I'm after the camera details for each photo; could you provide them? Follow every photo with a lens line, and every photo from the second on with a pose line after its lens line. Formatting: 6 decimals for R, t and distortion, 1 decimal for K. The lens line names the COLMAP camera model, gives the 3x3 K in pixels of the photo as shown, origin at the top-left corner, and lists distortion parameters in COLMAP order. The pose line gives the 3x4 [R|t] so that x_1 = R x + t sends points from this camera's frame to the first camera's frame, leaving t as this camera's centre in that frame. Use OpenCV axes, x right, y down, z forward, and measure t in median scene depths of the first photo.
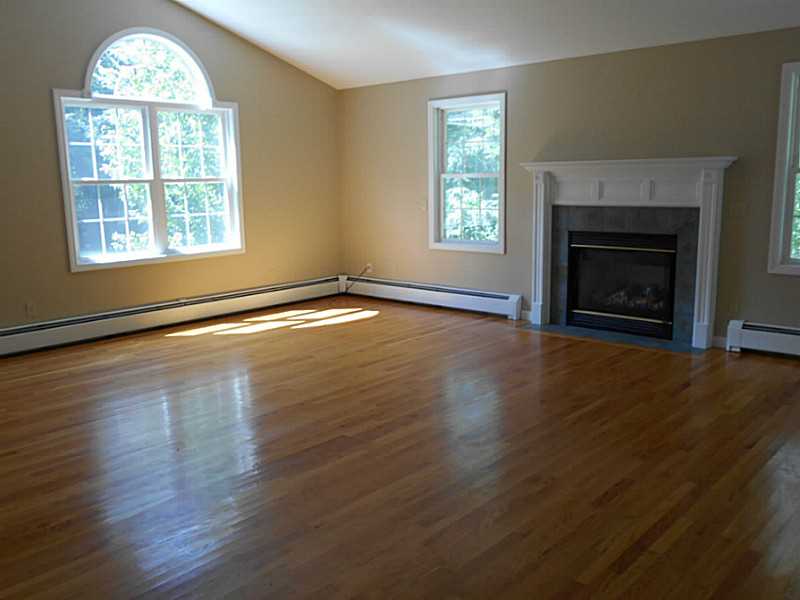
lens RADIAL K [[673.6, 0, 399.8], [0, 673.6, 298.2], [0, 0, 1]] dist [-0.015490, -0.000128]
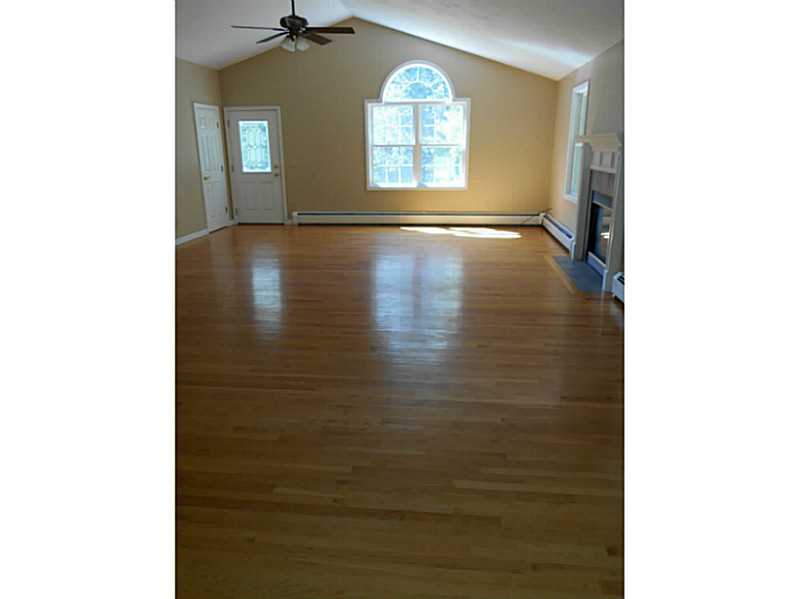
lens RADIAL K [[672.7, 0, 399.1], [0, 672.7, 300.6], [0, 0, 1]] dist [-0.015490, -0.000128]
pose [[0.574410, 0.205515, -0.792349, 1.139184], [-0.138570, 0.978413, 0.153319, -0.034880], [0.806754, 0.021727, 0.590488, -0.107524]]
